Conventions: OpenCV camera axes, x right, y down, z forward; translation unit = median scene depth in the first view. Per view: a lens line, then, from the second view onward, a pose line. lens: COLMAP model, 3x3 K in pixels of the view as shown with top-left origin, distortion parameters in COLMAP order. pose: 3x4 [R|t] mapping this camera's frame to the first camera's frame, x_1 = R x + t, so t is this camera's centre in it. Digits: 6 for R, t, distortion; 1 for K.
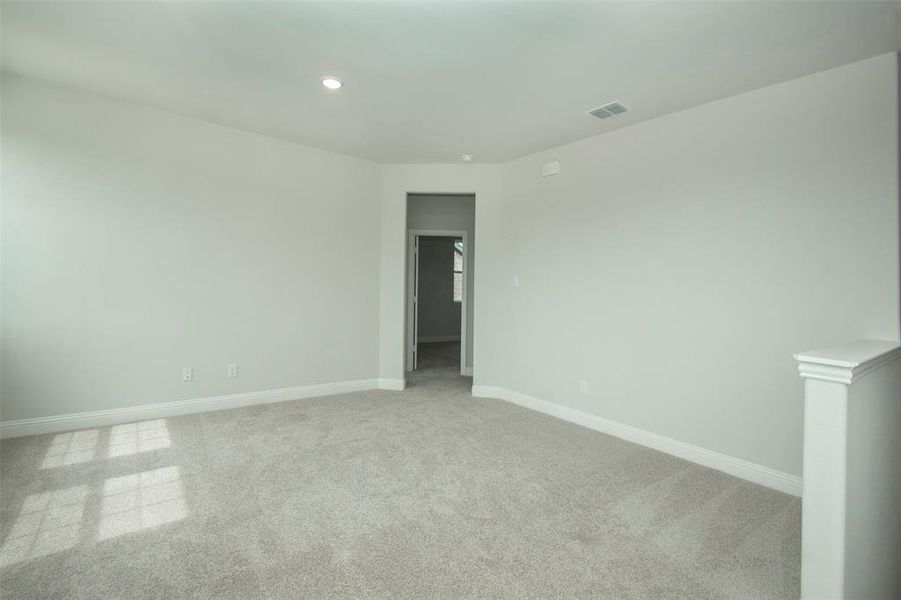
lens RADIAL K [[414.6, 0, 445.0], [0, 414.6, 273.1], [0, 0, 1]] dist [0.002917, -0.000054]
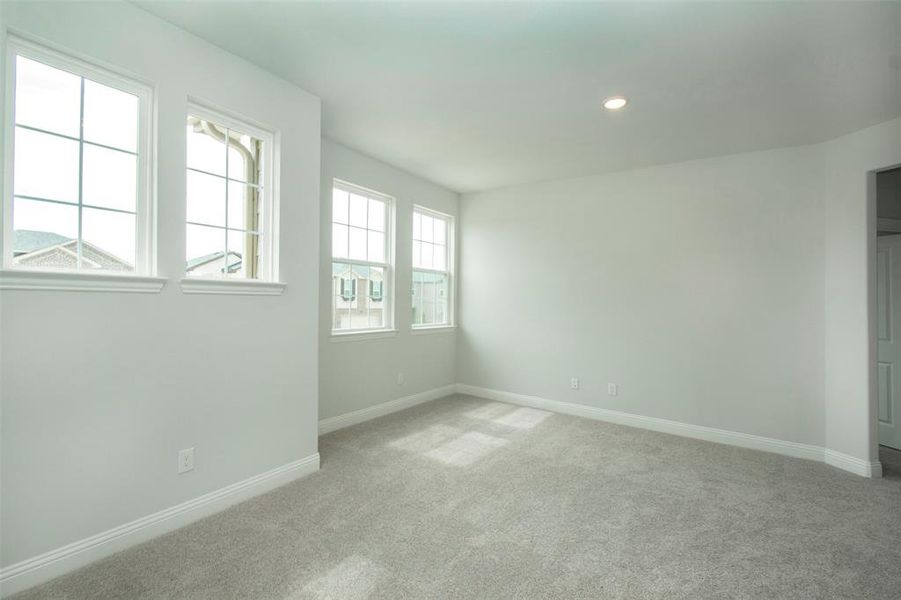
lens RADIAL K [[385.5, 0, 450.5], [0, 385.5, 300.0], [0, 0, 1]] dist [-0.032896, -0.000179]
pose [[0.372124, -0.008301, -0.928146, 0.404764], [-0.010499, 0.999858, -0.013152, 0.022231], [0.928124, 0.014639, 0.371984, 0.318250]]
